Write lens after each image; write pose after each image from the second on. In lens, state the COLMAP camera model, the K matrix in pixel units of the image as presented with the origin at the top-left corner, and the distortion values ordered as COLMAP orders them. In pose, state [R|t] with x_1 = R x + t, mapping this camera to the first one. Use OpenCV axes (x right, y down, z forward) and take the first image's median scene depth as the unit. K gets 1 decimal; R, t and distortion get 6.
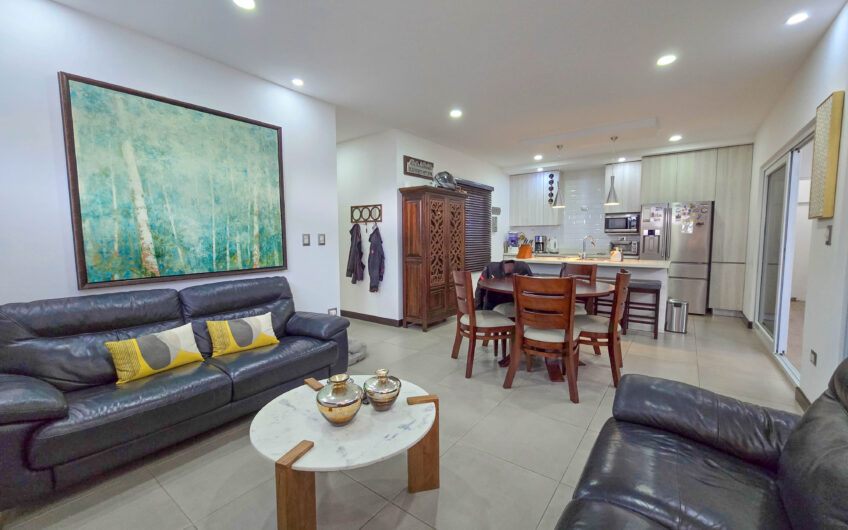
lens RADIAL K [[343.7, 0, 429.1], [0, 343.7, 263.9], [0, 0, 1]] dist [-0.007849, -0.000257]
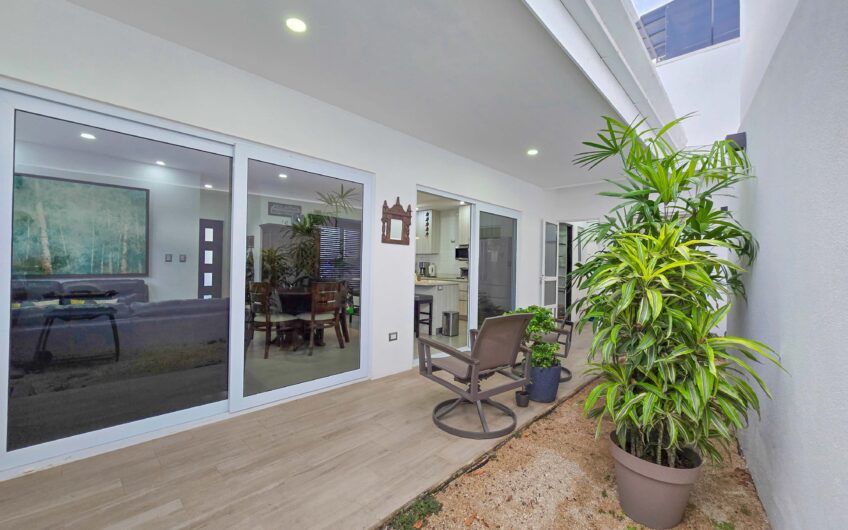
lens RADIAL K [[353.5, 0, 435.6], [0, 353.5, 264.1], [0, 0, 1]] dist [-0.002590, -0.000528]
pose [[0.995283, 0.023850, -0.094041, 1.070262], [-0.031594, 0.996154, -0.081731, 0.053481], [0.091730, 0.084317, 0.992208, -0.512616]]
